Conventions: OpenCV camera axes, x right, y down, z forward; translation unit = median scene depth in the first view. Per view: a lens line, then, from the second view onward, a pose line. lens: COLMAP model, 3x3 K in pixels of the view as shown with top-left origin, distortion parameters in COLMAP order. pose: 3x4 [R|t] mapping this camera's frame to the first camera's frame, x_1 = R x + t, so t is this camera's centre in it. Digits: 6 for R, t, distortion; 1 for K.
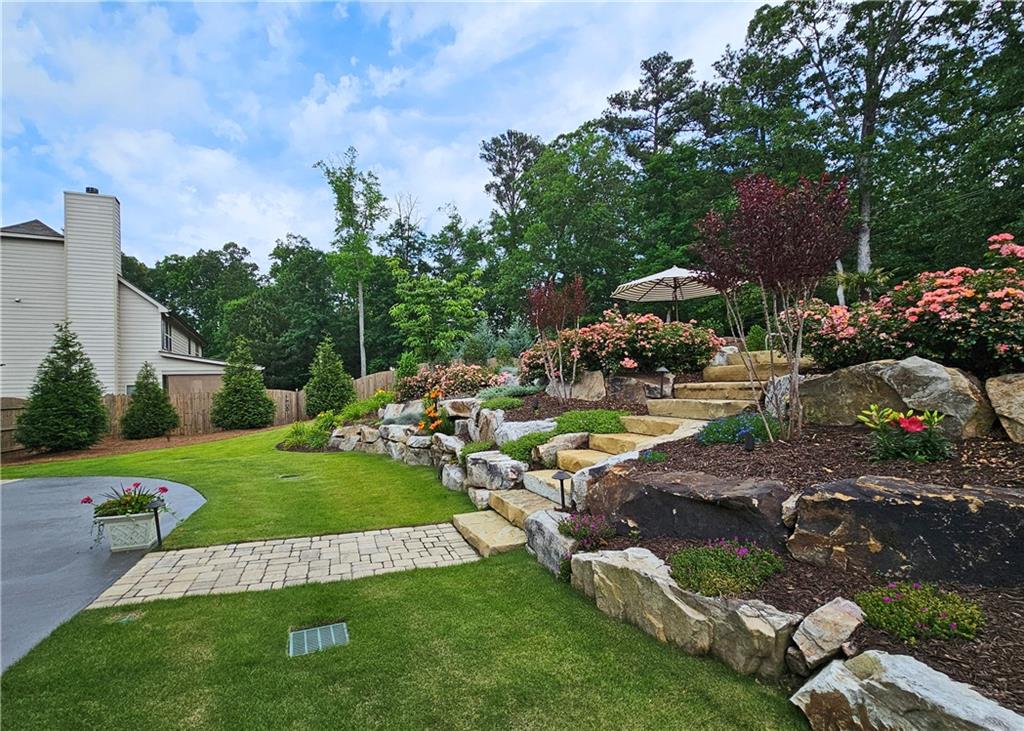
lens RADIAL K [[498.6, 0, 525.3], [0, 498.6, 369.9], [0, 0, 1]] dist [-0.009862, 0.000361]
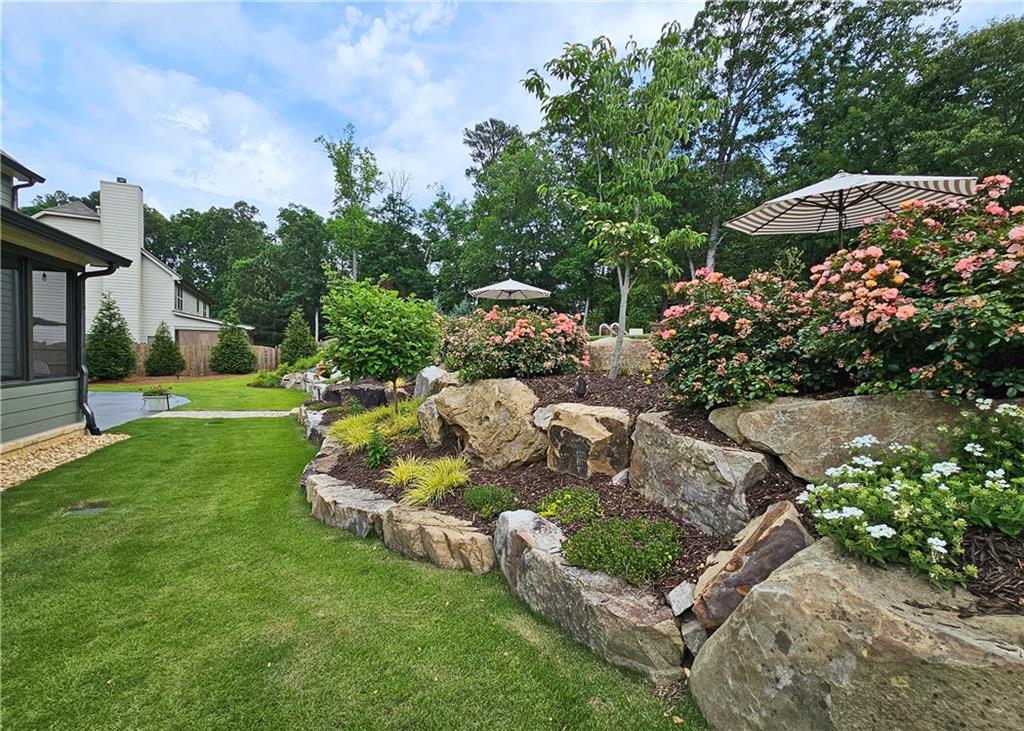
lens RADIAL K [[498.6, 0, 523.3], [0, 498.6, 371.8], [0, 0, 1]] dist [-0.009862, 0.000361]
pose [[0.998168, 0.057211, -0.019678, 0.091846], [-0.055723, 0.996039, 0.069285, -0.008983], [0.023564, -0.068061, 0.997403, -0.122552]]
